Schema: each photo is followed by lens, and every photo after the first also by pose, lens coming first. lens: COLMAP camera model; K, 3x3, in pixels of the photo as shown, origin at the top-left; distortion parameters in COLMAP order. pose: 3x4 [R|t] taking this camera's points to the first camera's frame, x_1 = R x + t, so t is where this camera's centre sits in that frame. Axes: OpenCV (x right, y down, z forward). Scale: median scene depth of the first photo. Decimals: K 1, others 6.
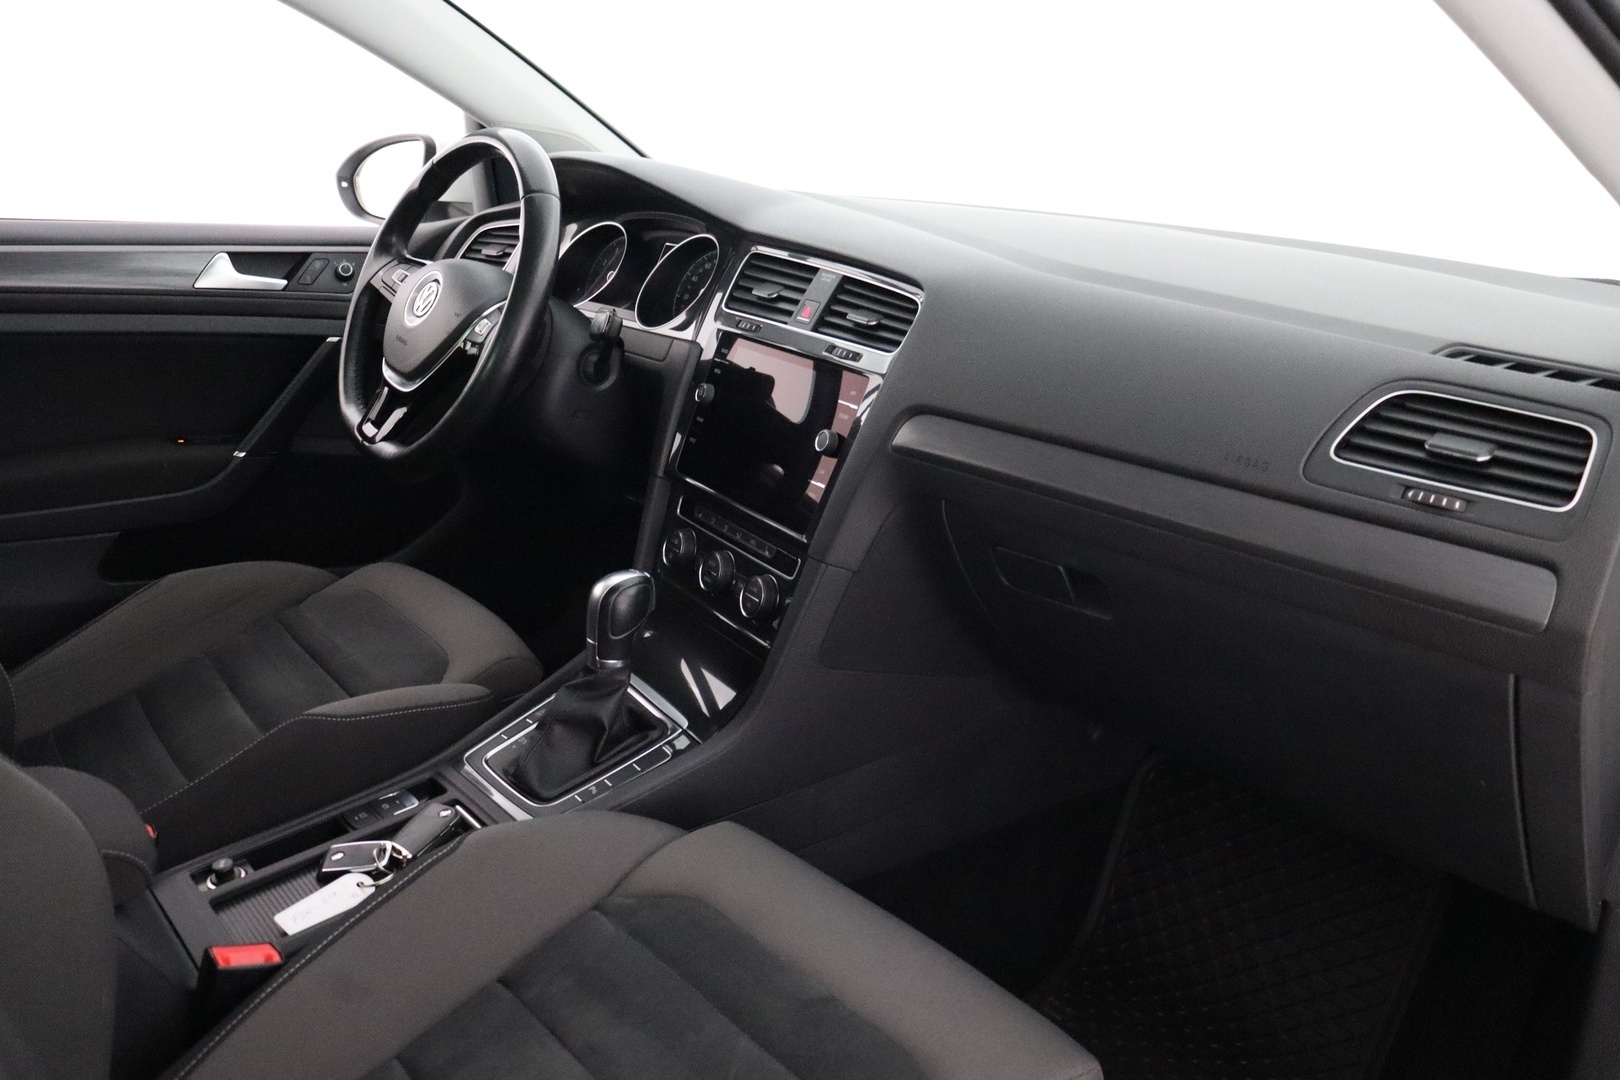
lens RADIAL K [[1347.8, 0, 810.8], [0, 1347.8, 539.6], [0, 0, 1]] dist [-0.177877, 0.134038]
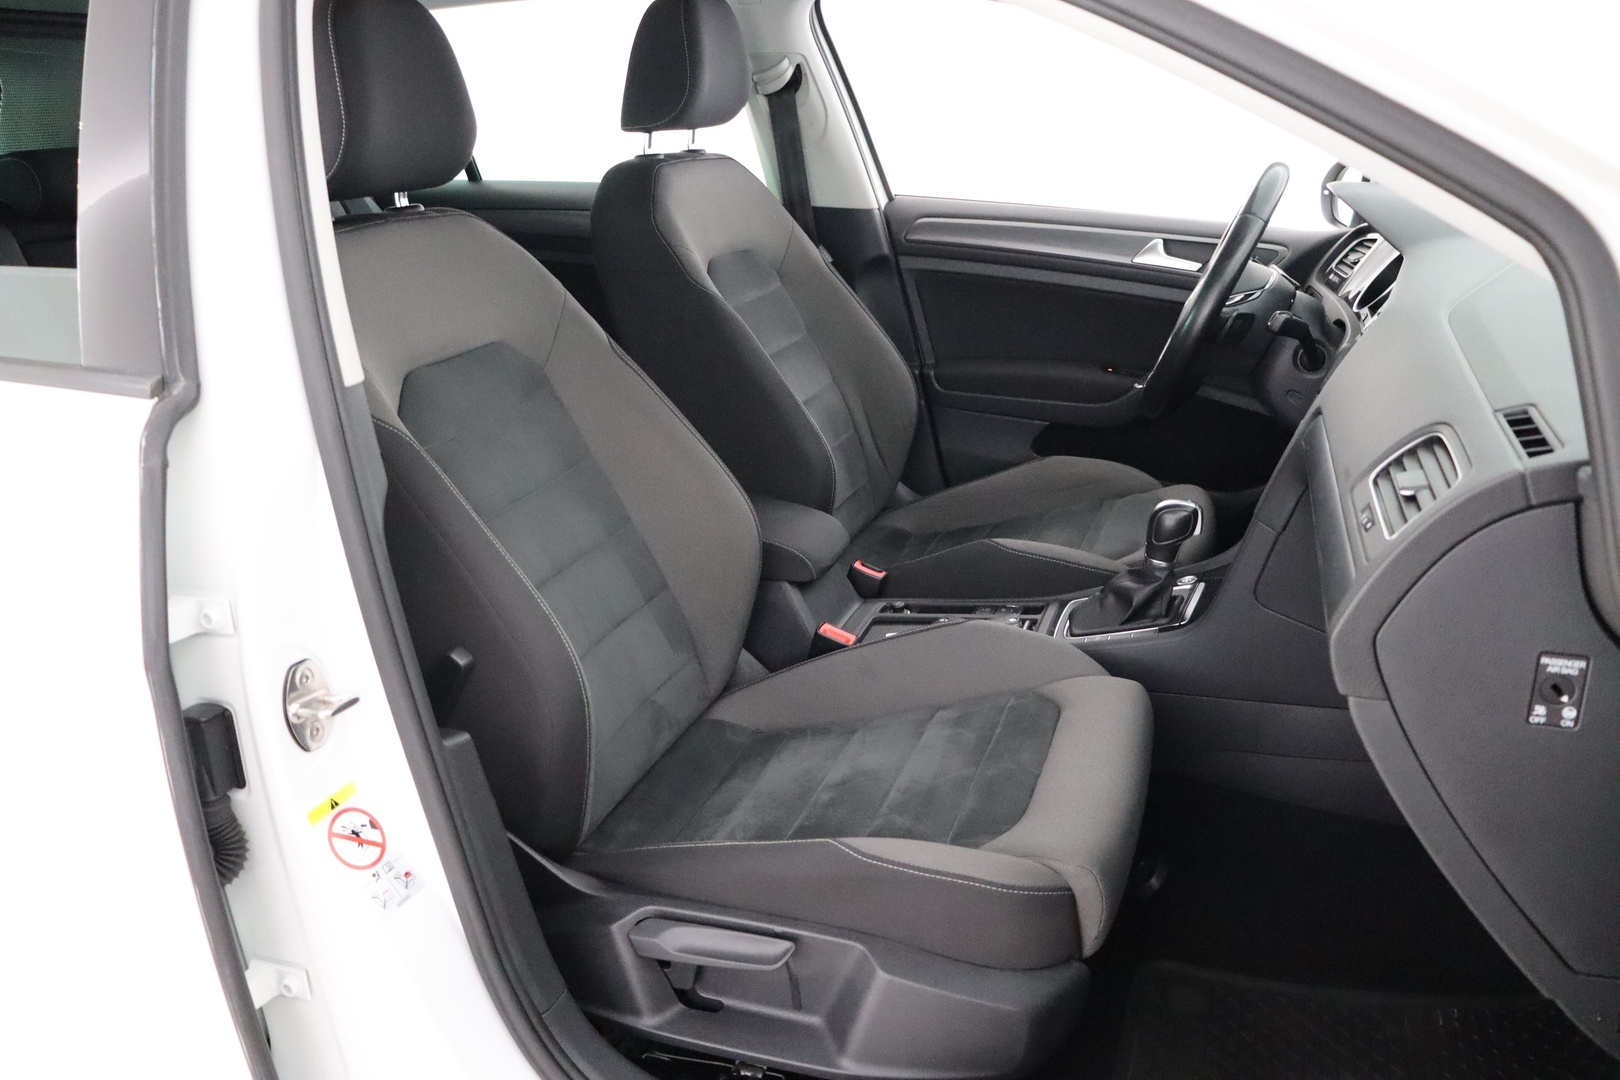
lens RADIAL K [[1347.8, 0, 808.2], [0, 1347.8, 541.1], [0, 0, 1]] dist [-0.177877, 0.134038]
pose [[0.417526, 0.219815, -0.881676, 0.705296], [-0.241542, 0.962239, 0.125516, -0.000782], [0.875973, 0.160556, 0.454854, 0.100092]]
